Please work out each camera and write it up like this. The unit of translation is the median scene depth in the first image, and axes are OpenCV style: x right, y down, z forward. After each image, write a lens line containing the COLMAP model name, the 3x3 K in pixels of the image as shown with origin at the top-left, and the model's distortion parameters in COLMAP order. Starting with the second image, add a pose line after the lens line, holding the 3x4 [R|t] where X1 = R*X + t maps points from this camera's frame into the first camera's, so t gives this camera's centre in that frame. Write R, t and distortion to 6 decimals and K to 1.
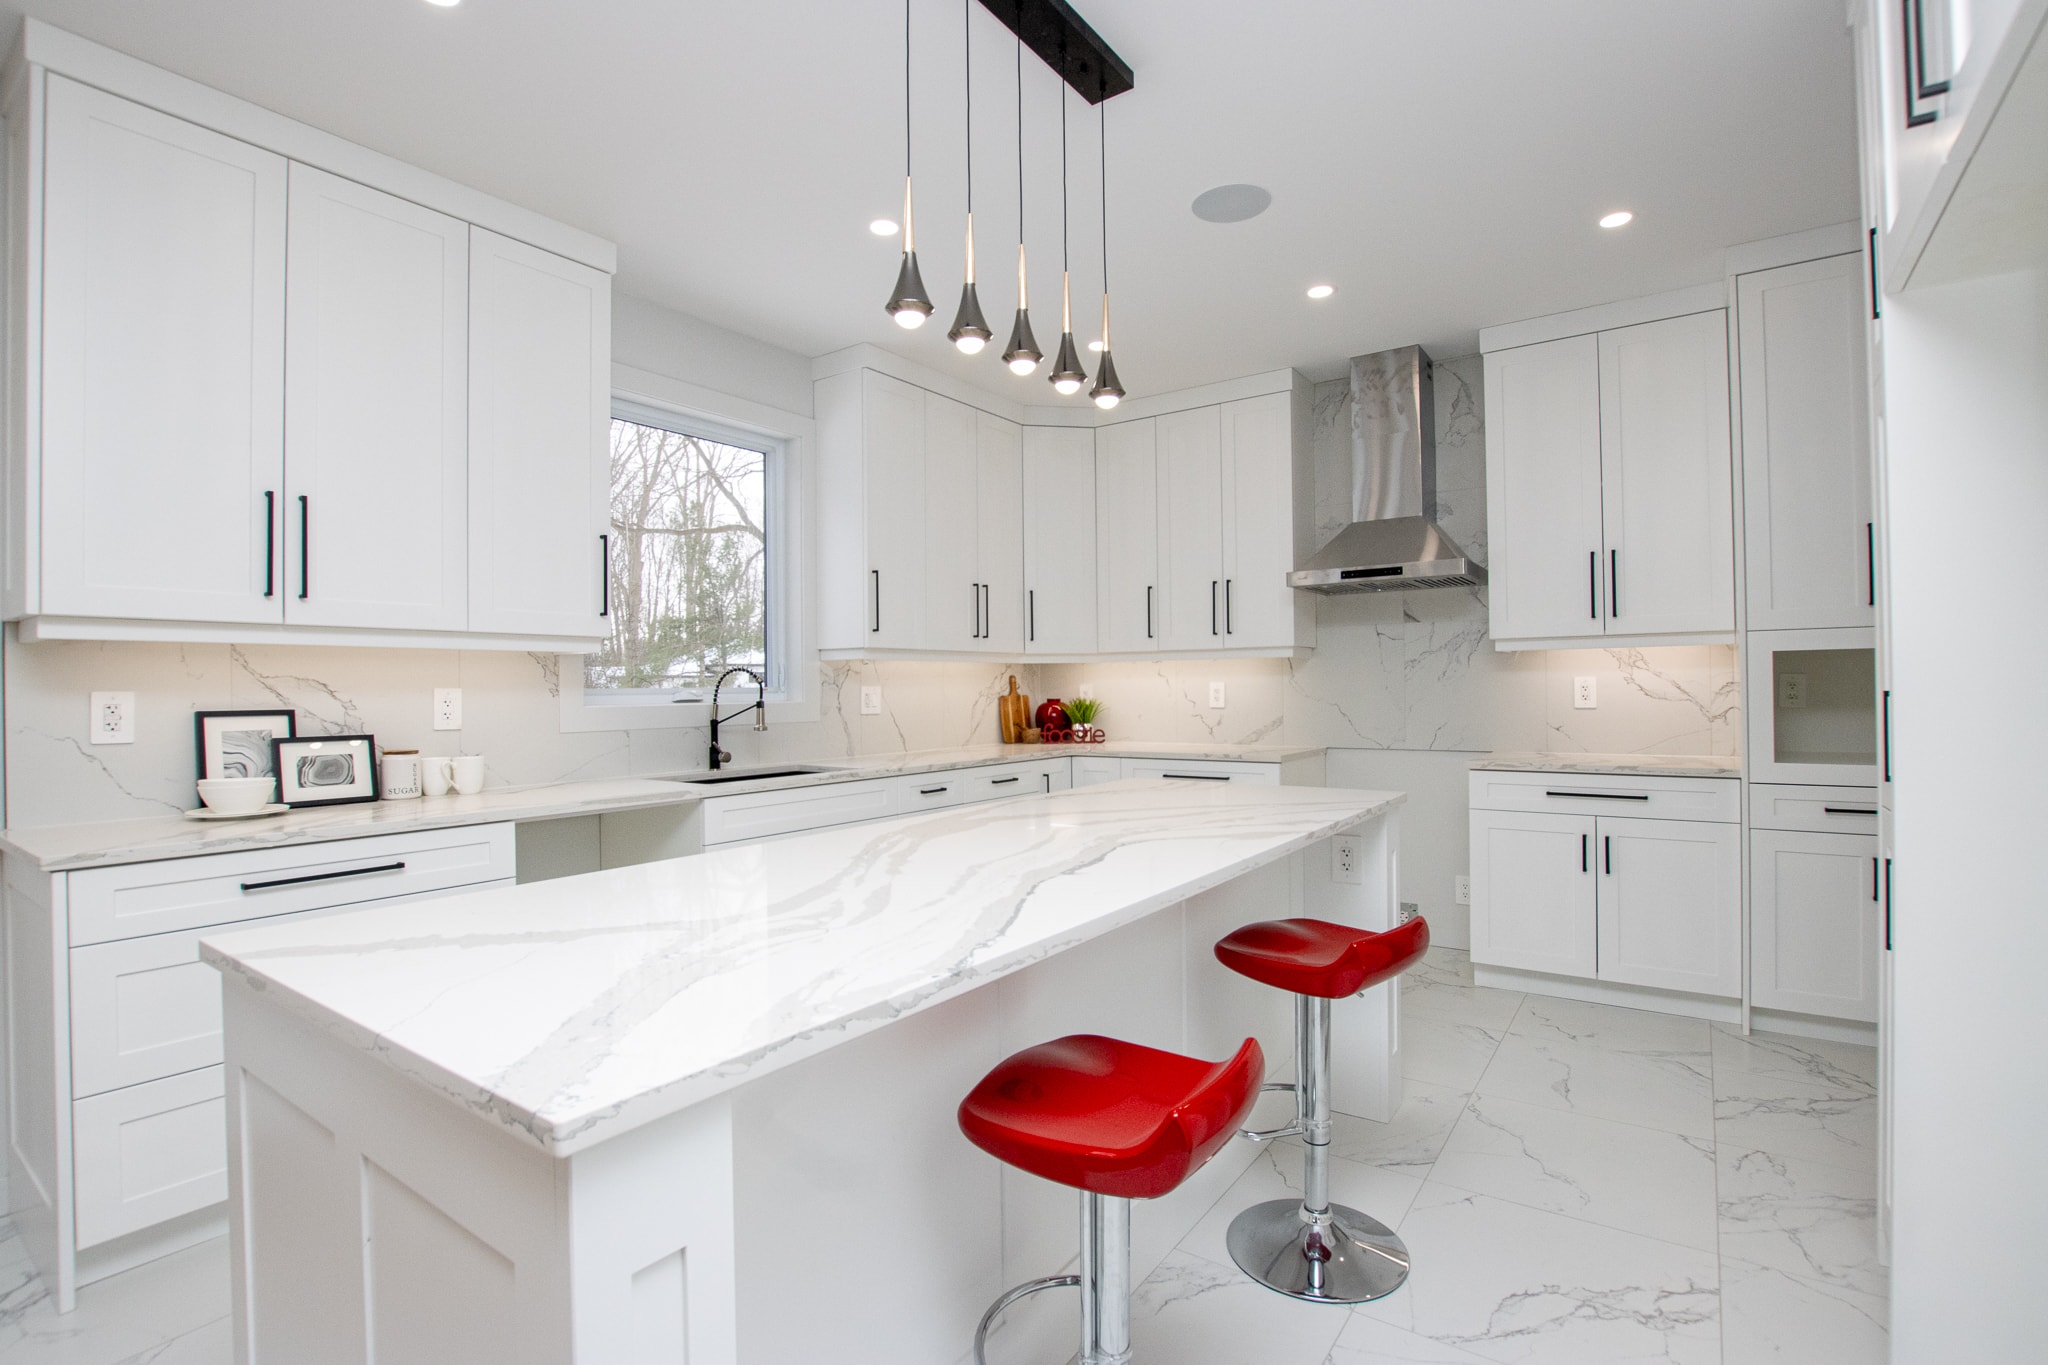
lens RADIAL K [[944.8, 0, 1027.0], [0, 944.8, 682.3], [0, 0, 1]] dist [-0.029589, -0.001315]
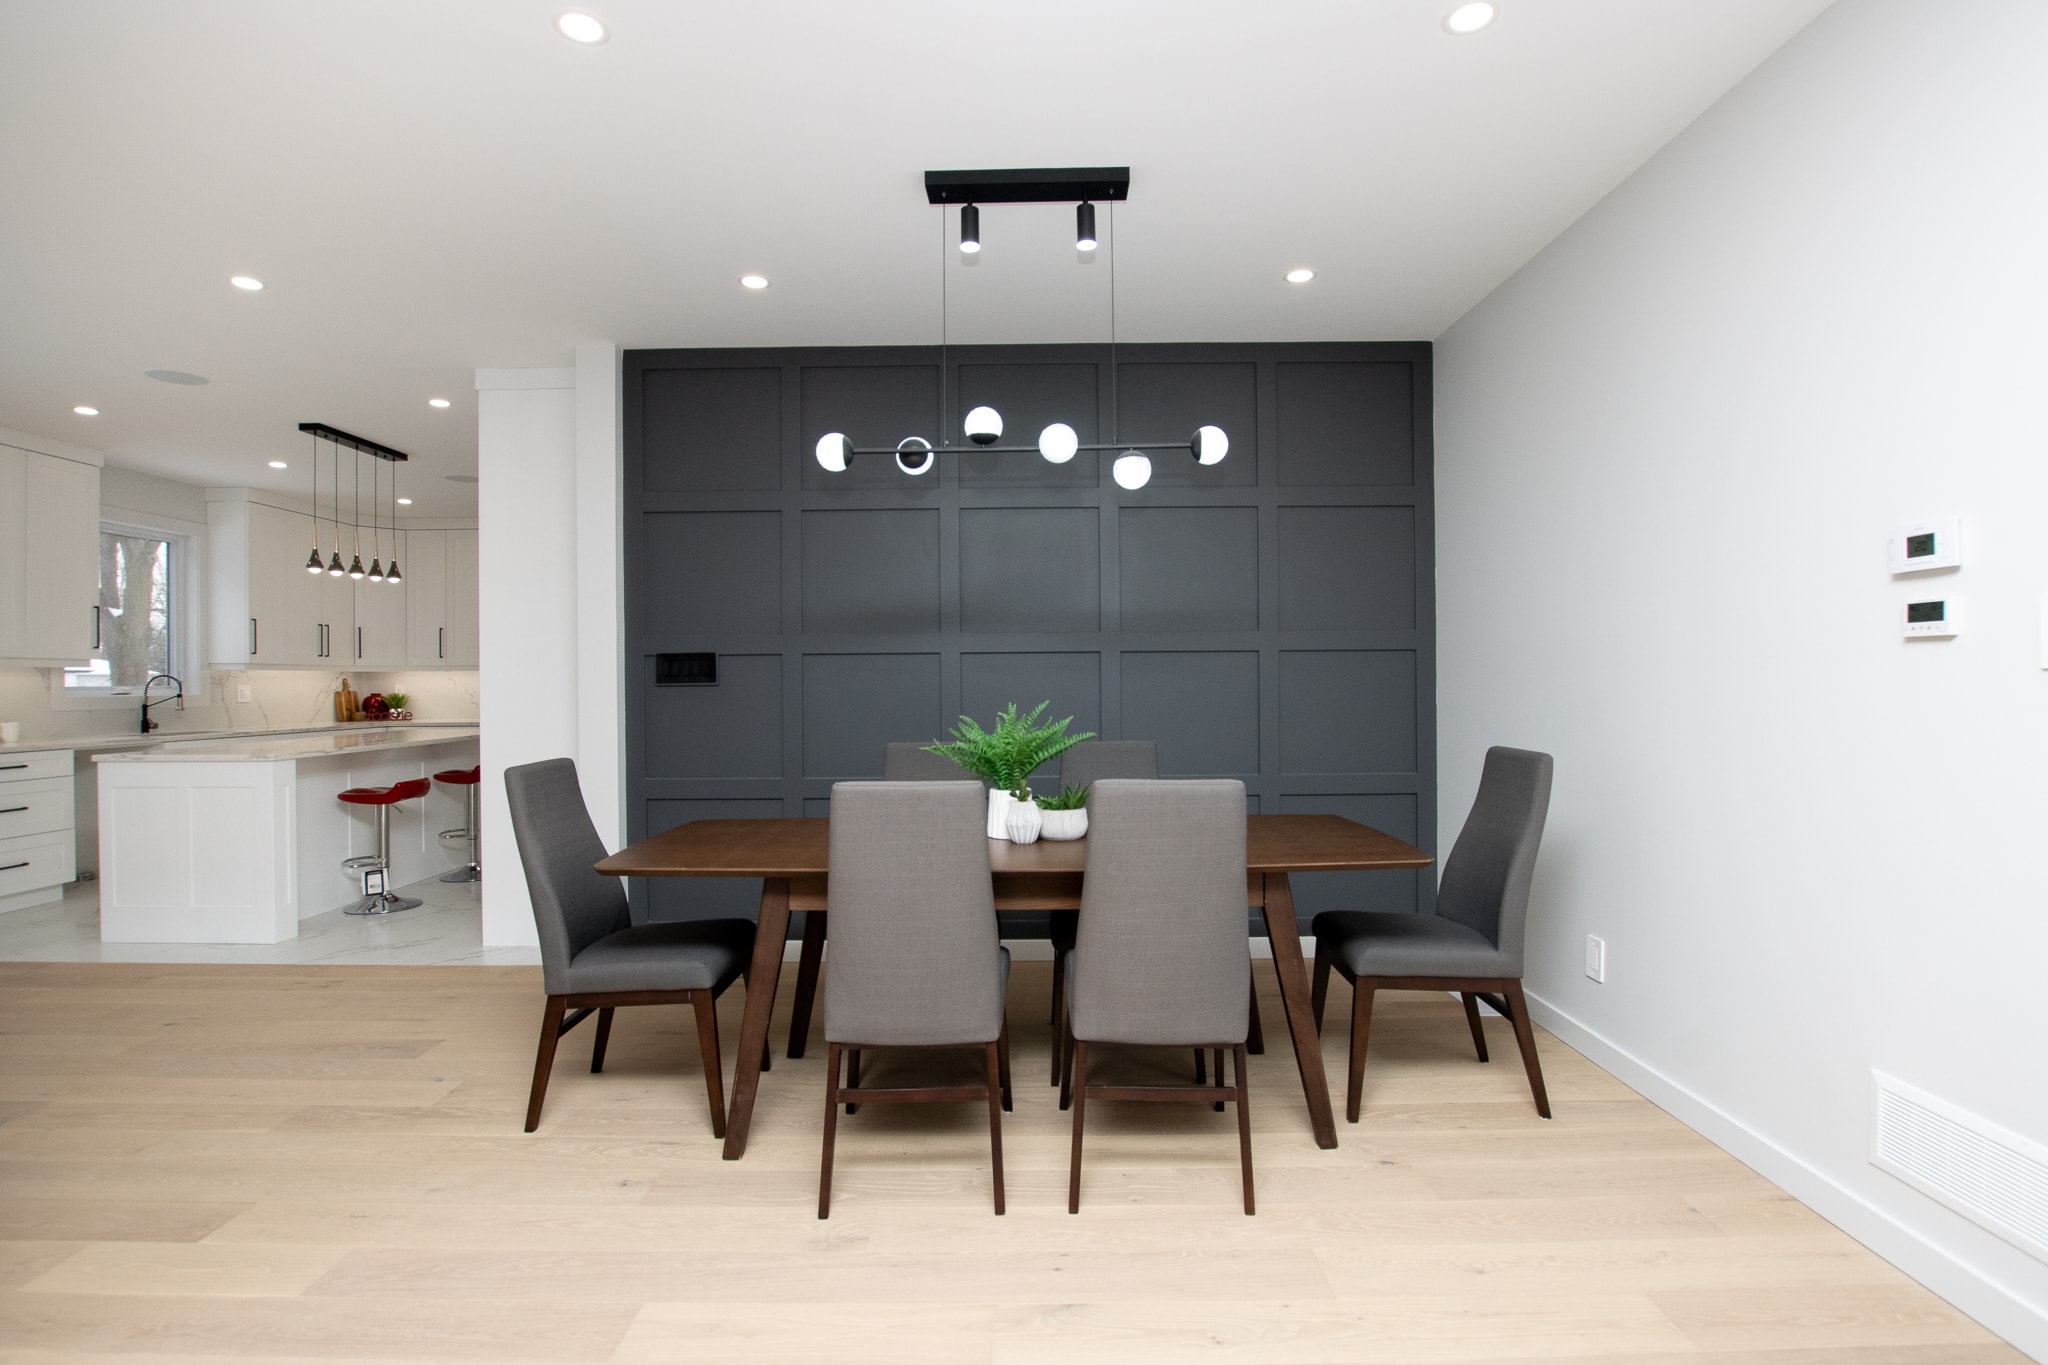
lens RADIAL K [[944.8, 0, 1021.7], [0, 944.8, 681.2], [0, 0, 1]] dist [-0.029589, -0.001315]
pose [[0.812095, 0.005382, 0.583500, -0.003878], [-0.005355, 0.999984, -0.001772, -0.006386], [-0.583501, -0.001686, 0.812111, -0.951693]]
